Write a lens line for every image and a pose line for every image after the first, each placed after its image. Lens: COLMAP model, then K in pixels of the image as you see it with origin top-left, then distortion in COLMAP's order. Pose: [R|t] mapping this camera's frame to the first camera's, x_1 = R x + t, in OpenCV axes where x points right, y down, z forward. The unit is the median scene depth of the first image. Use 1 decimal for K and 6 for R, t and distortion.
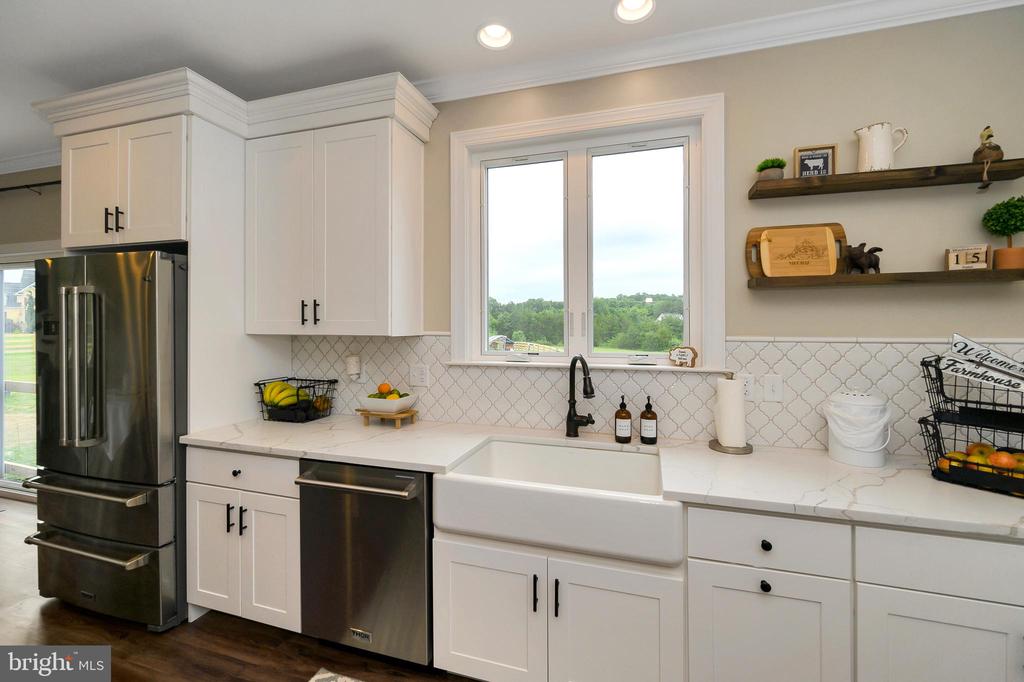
lens RADIAL K [[420.7, 0, 521.8], [0, 420.7, 326.6], [0, 0, 1]] dist [0.001432, -0.002207]
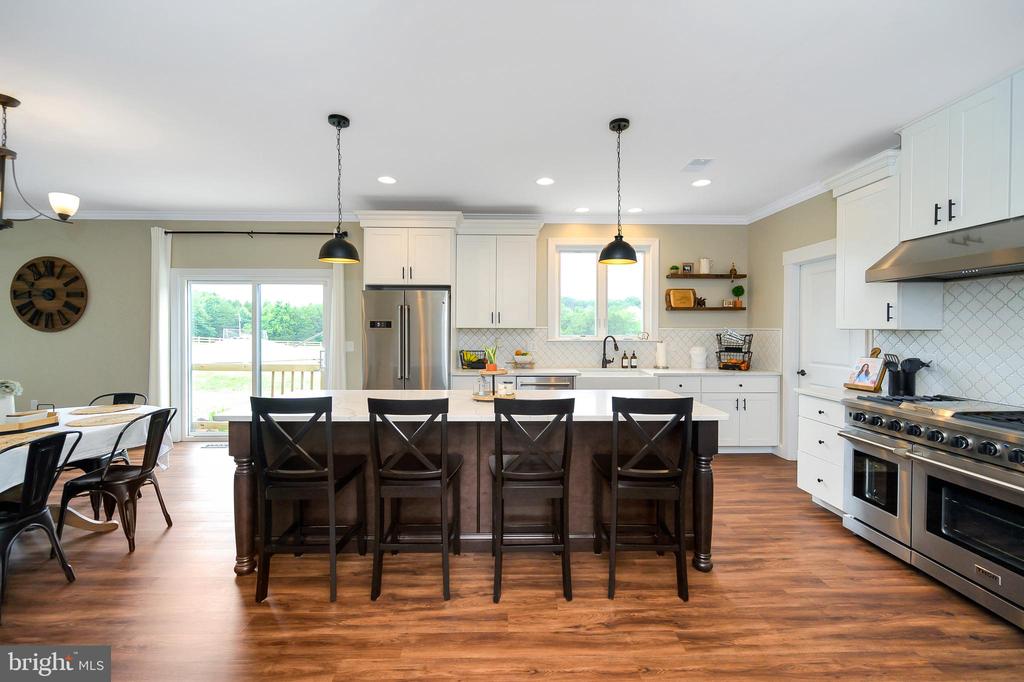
lens RADIAL K [[420.7, 0, 511.6], [0, 420.7, 336.1], [0, 0, 1]] dist [0.001432, -0.002207]
pose [[0.951354, -0.005178, 0.308058, -1.302545], [-0.000539, 0.999829, 0.018471, 0.027153], [-0.308101, -0.017738, 0.951188, -1.344531]]
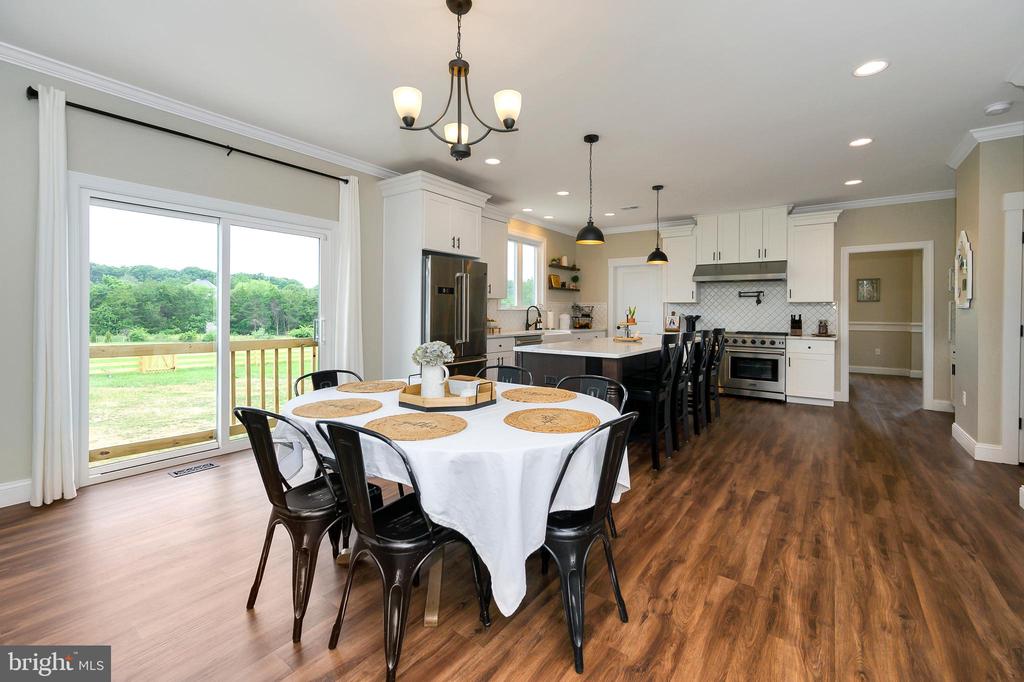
lens RADIAL K [[420.7, 0, 526.9], [0, 420.7, 323.1], [0, 0, 1]] dist [0.001432, -0.002207]
pose [[0.324603, -0.026699, 0.945473, -3.377280], [-0.010123, 0.999446, 0.031699, 0.107883], [-0.945796, -0.019861, 0.324153, -0.097433]]
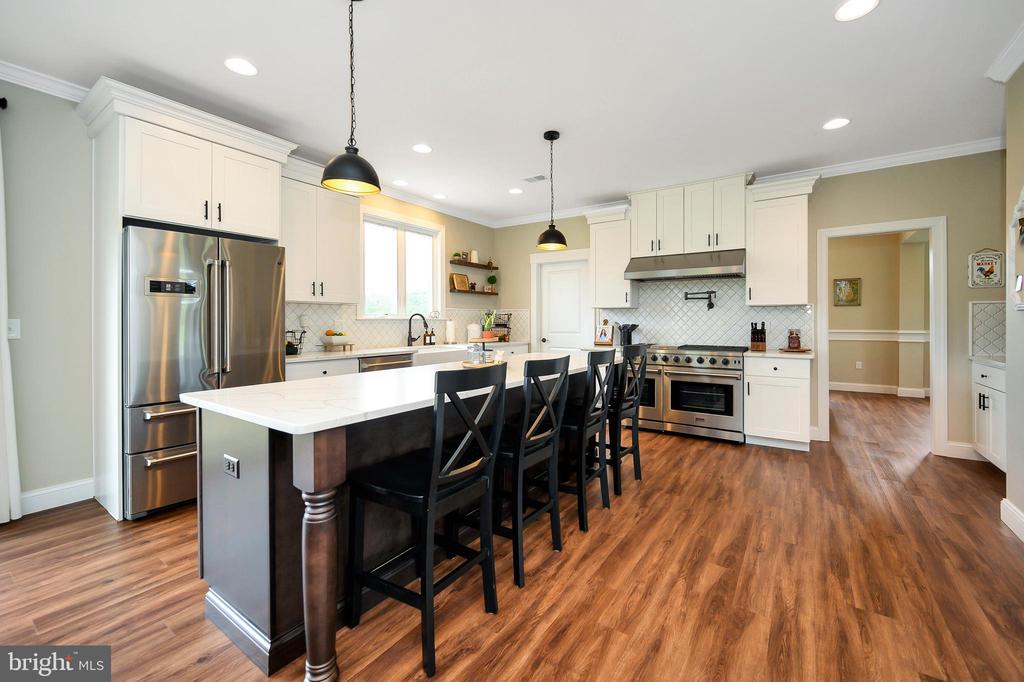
lens RADIAL K [[420.7, 0, 521.2], [0, 420.7, 333.3], [0, 0, 1]] dist [0.001432, -0.002207]
pose [[0.291609, -0.030787, 0.956042, -2.319590], [-0.001861, 0.999462, 0.032753, 0.110547], [-0.956536, -0.011330, 0.291395, -0.415228]]
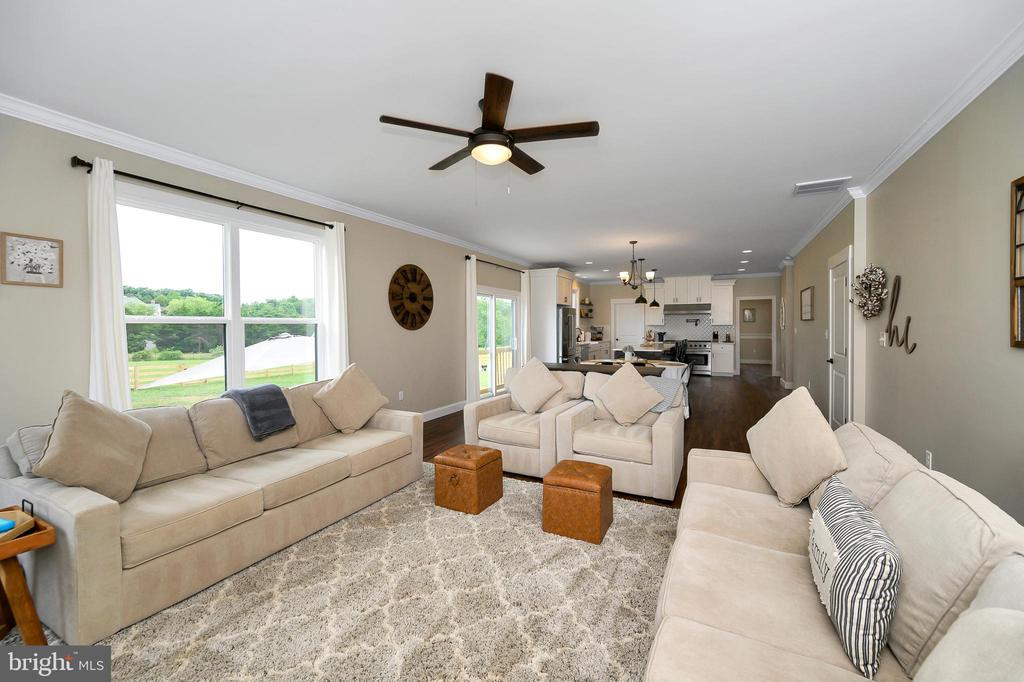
lens RADIAL K [[420.7, 0, 515.5], [0, 420.7, 341.6], [0, 0, 1]] dist [0.001432, -0.002207]
pose [[0.165859, -0.042334, 0.985240, -6.455818], [-0.000673, 0.999073, 0.043042, 0.003945], [-0.986149, -0.007802, 0.165676, 0.930424]]
